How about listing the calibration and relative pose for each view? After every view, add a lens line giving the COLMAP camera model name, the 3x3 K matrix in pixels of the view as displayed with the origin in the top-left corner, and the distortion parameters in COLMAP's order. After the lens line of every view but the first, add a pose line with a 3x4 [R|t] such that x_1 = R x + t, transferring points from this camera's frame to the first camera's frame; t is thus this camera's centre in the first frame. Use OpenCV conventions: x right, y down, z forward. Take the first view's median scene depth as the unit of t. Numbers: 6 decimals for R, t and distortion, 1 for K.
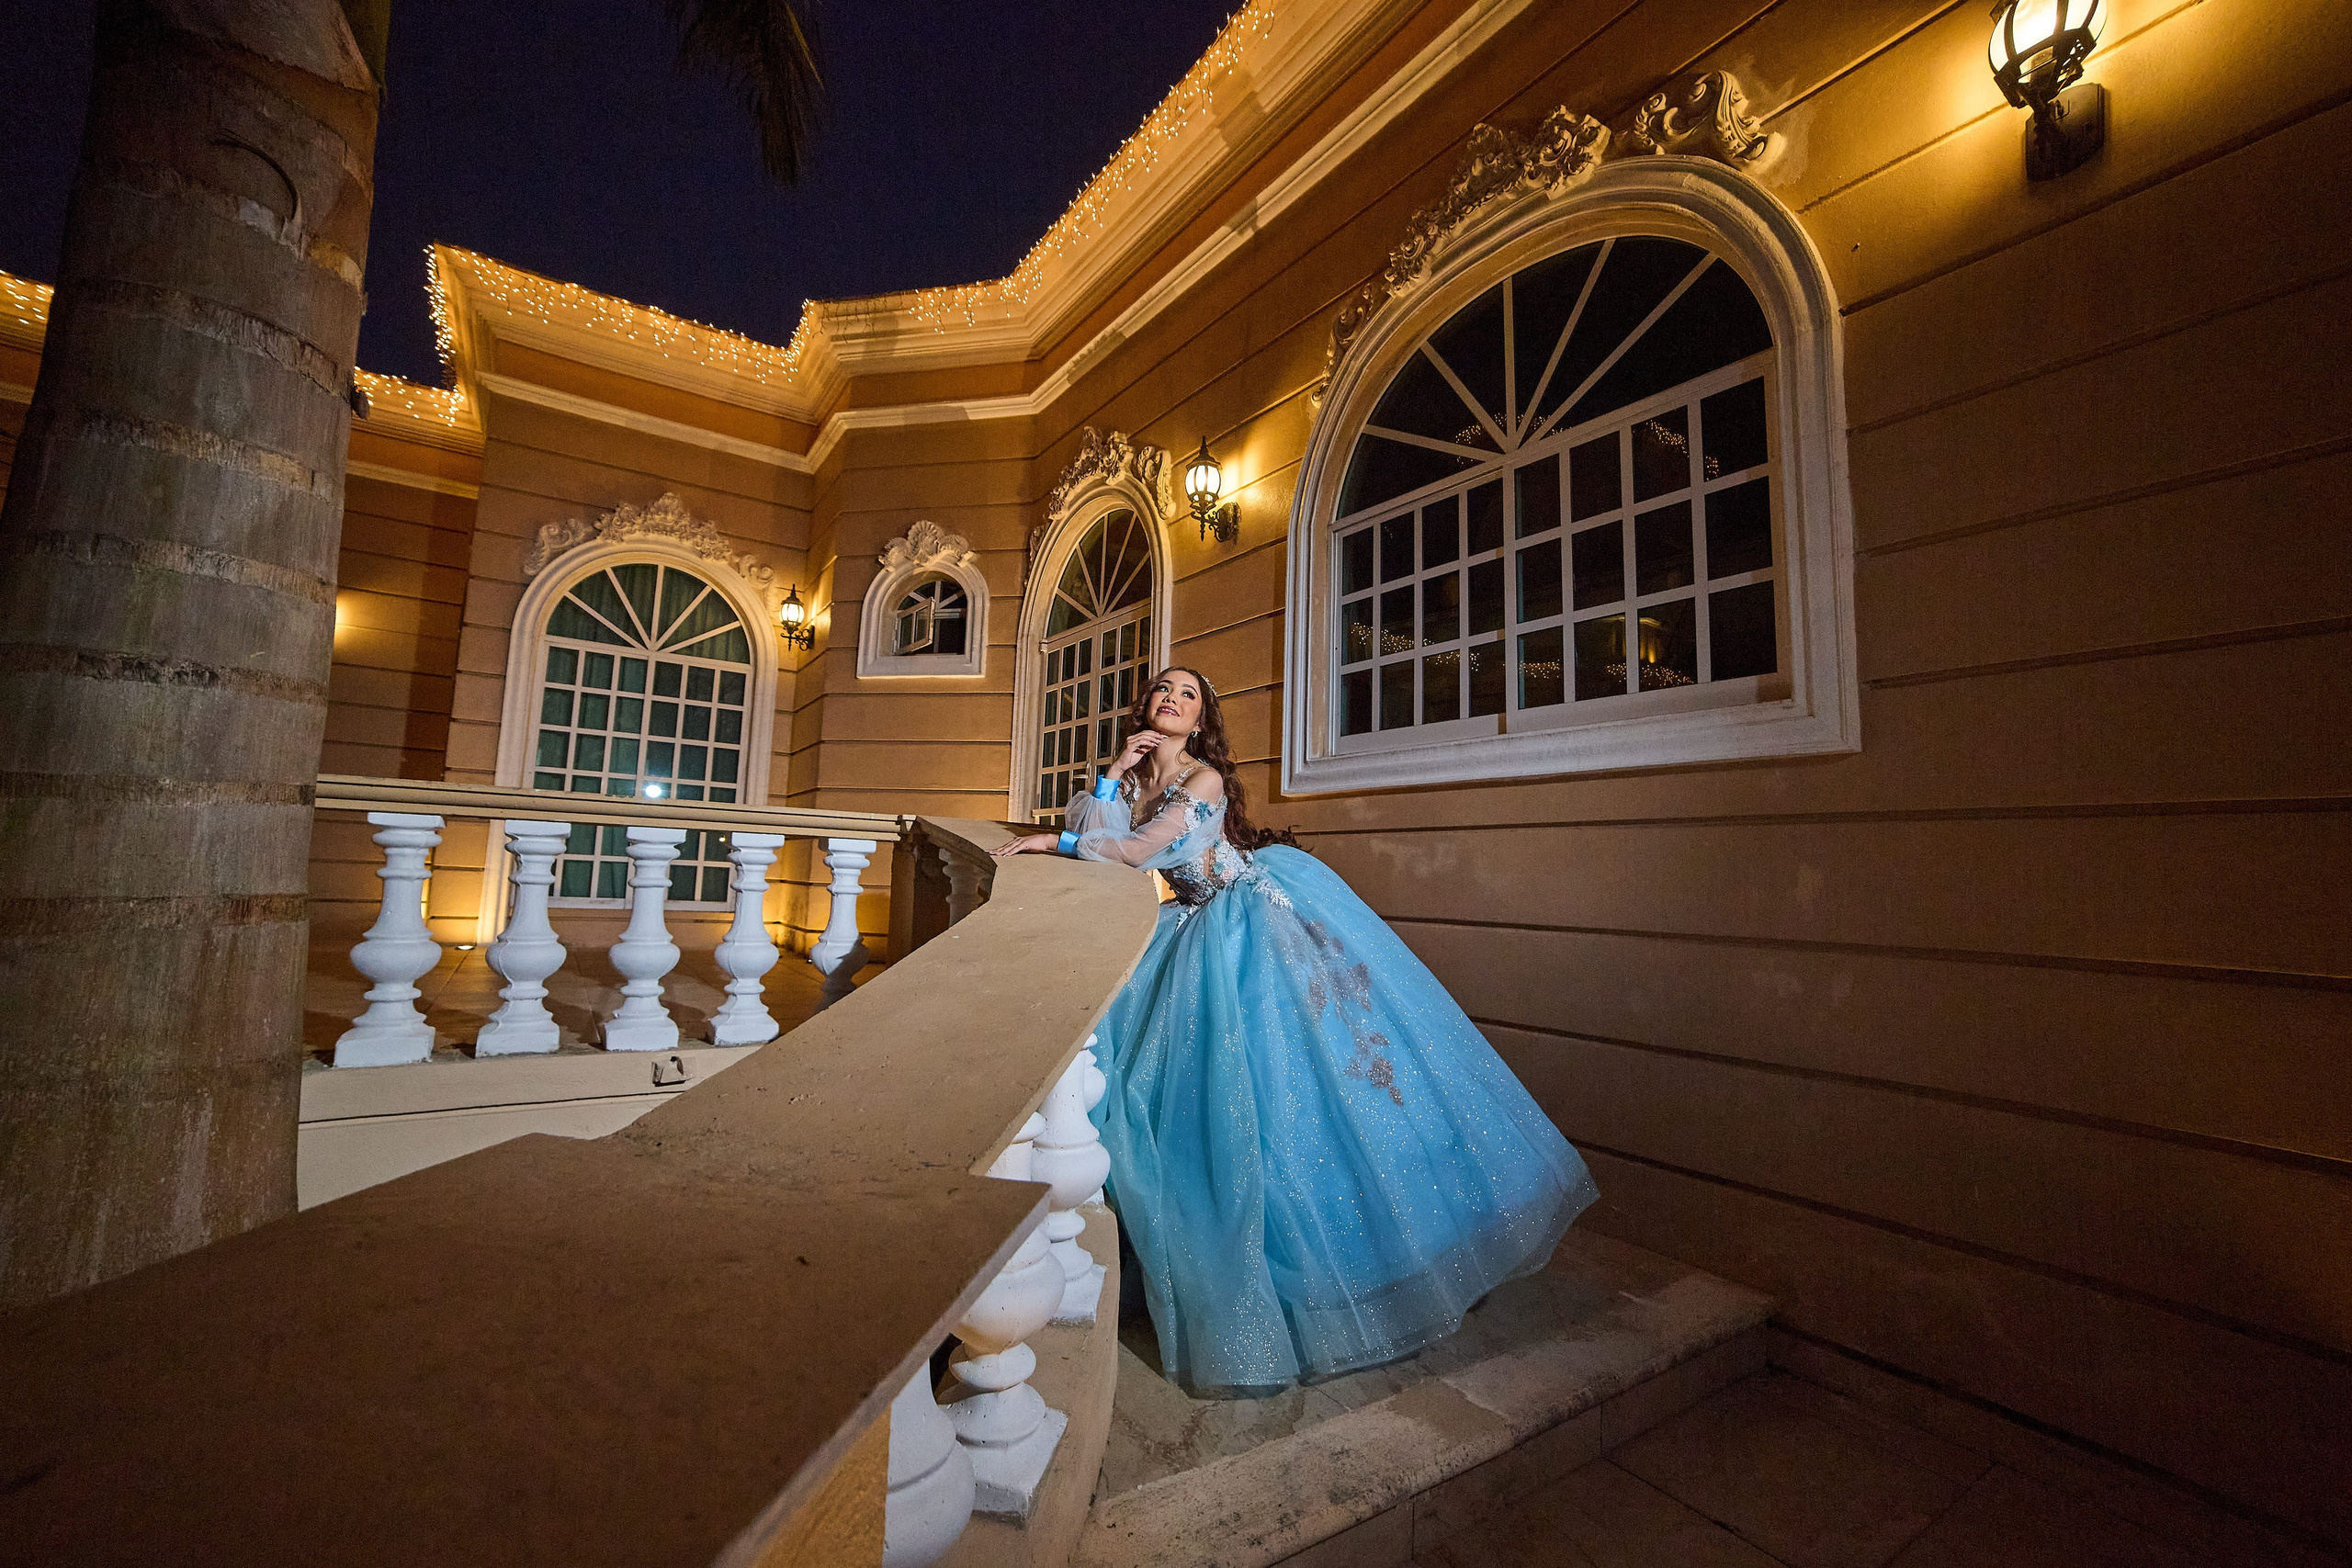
lens RADIAL K [[961.1, 0, 1172.0], [0, 961.1, 781.3], [0, 0, 1]] dist [-0.073402, 0.041521]
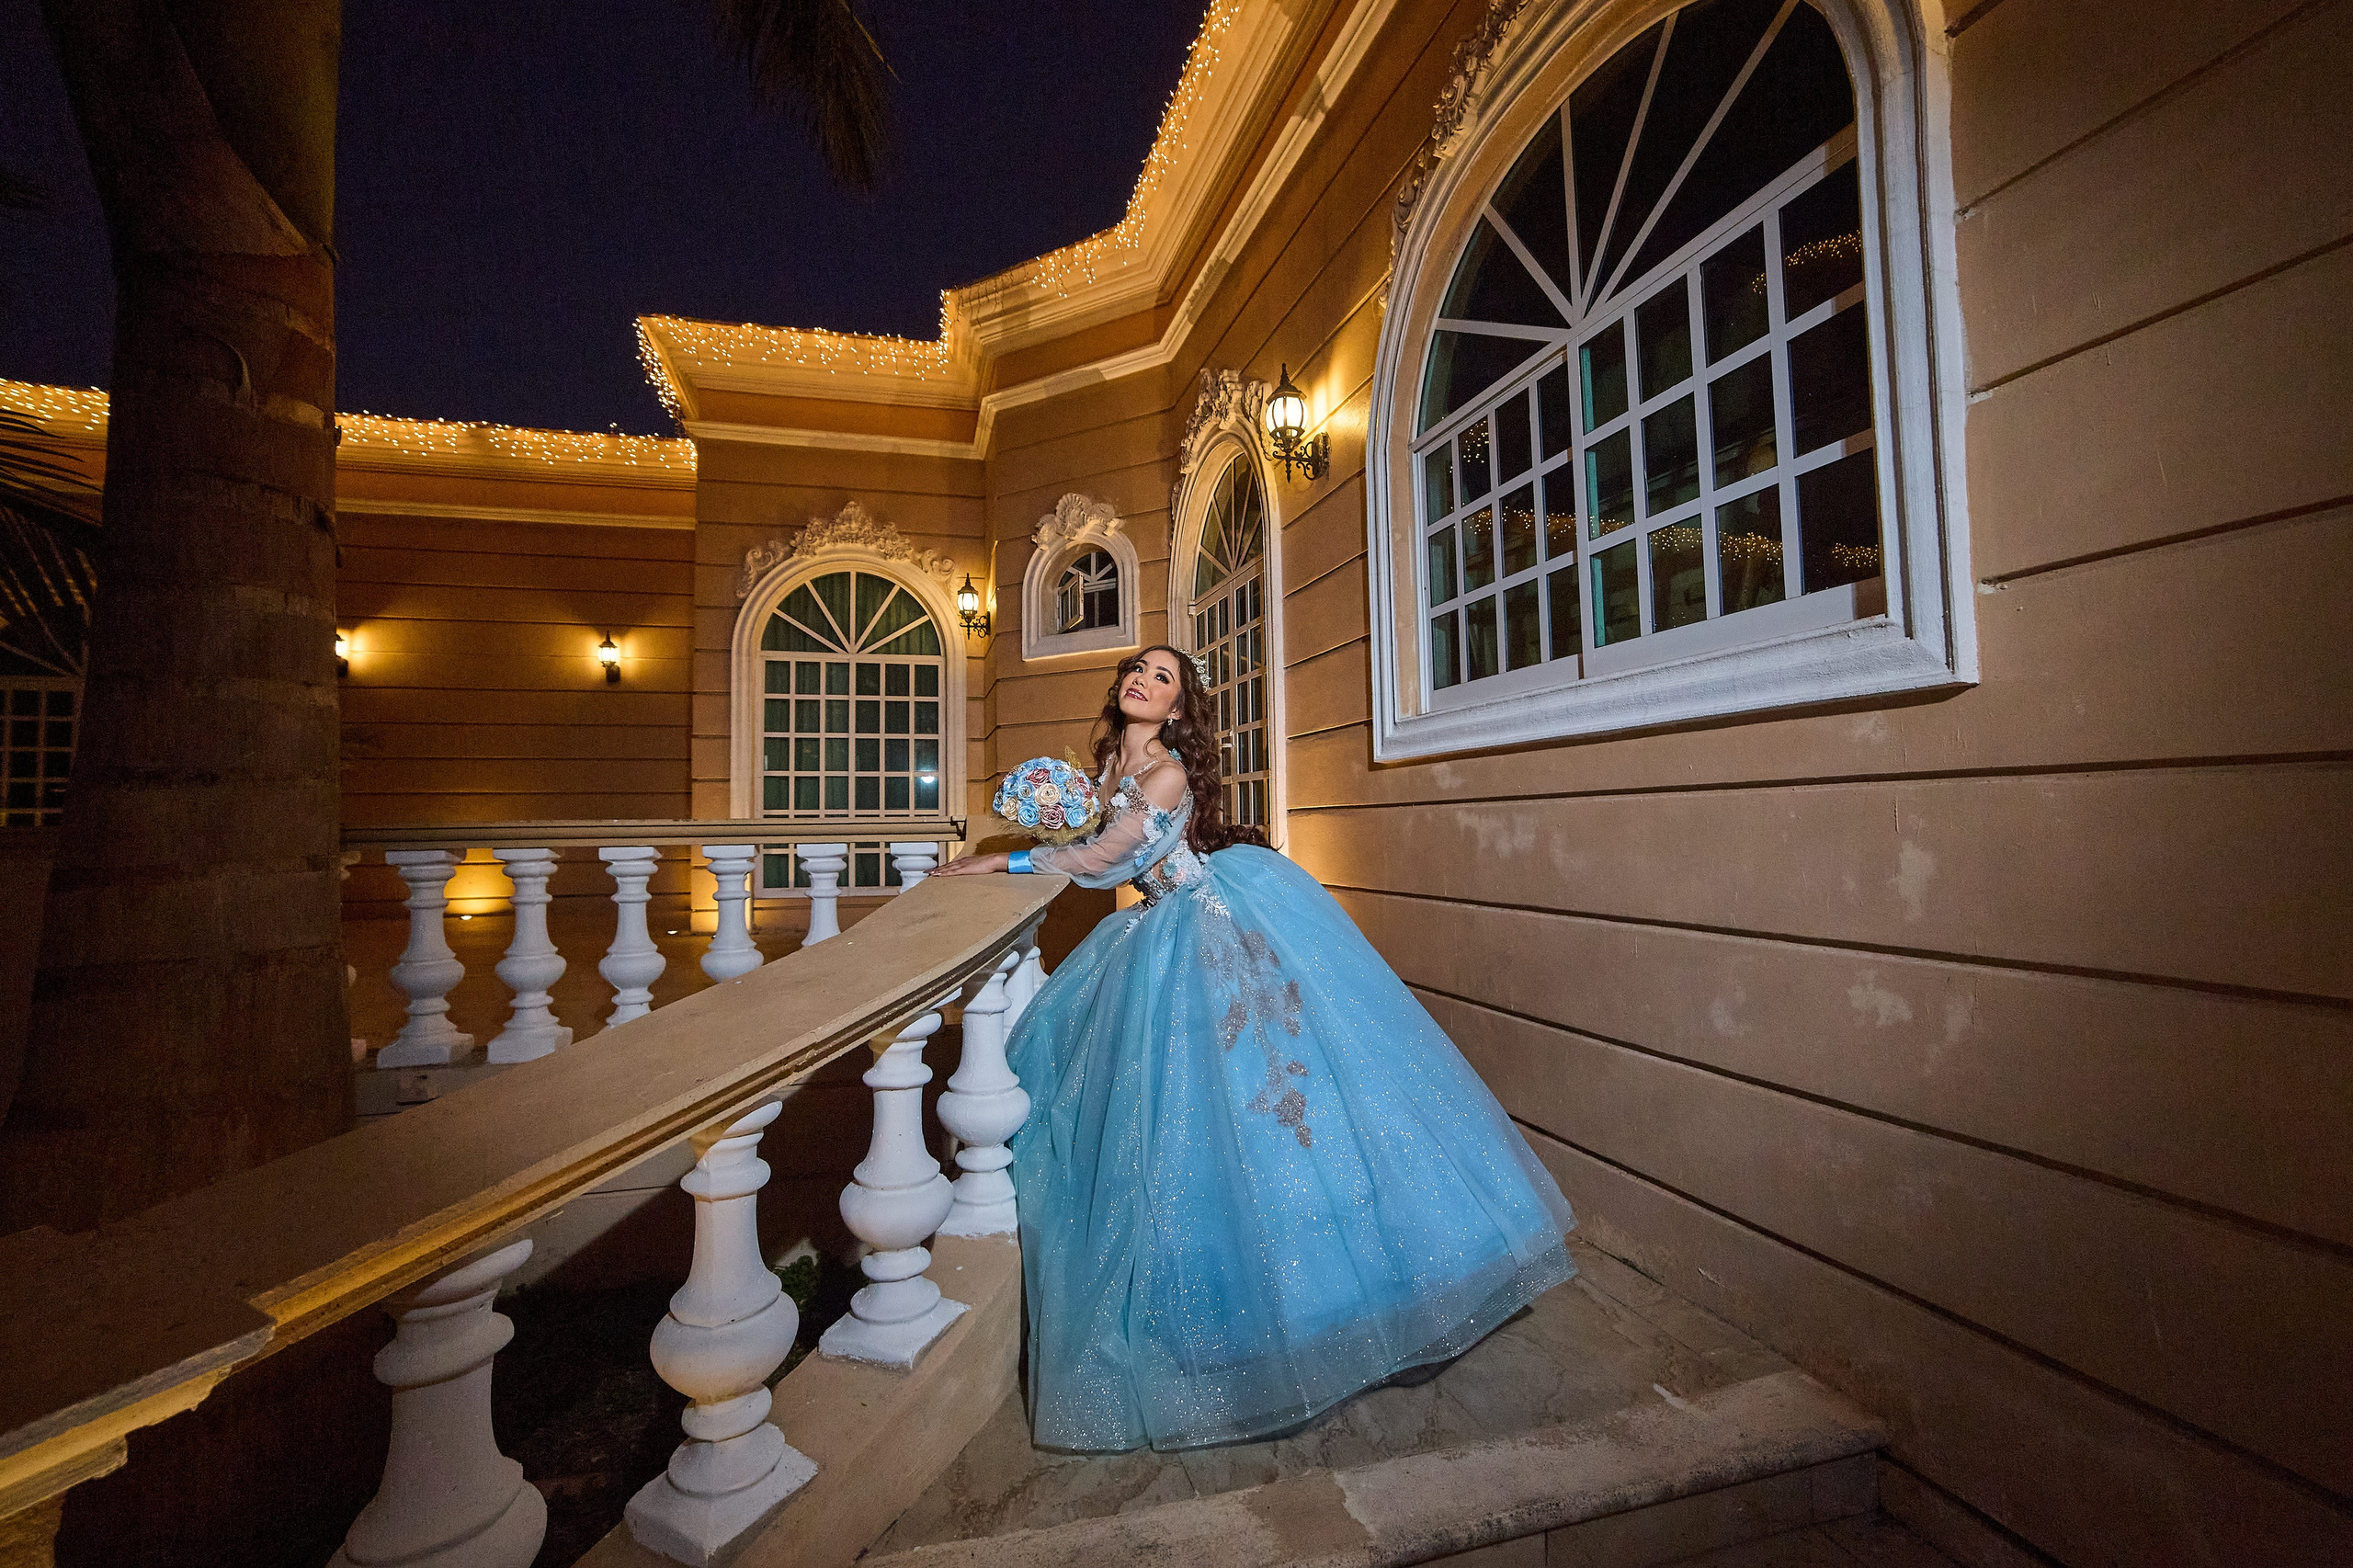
lens RADIAL K [[1000.0, 0, 1160.4], [0, 1000.0, 784.4], [0, 0, 1]] dist [-0.075188, 0.042431]
pose [[0.946496, -0.064293, -0.316247, 0.137945], [0.082363, 0.995627, 0.044093, -0.013975], [0.312029, -0.067781, 0.947652, 0.043024]]
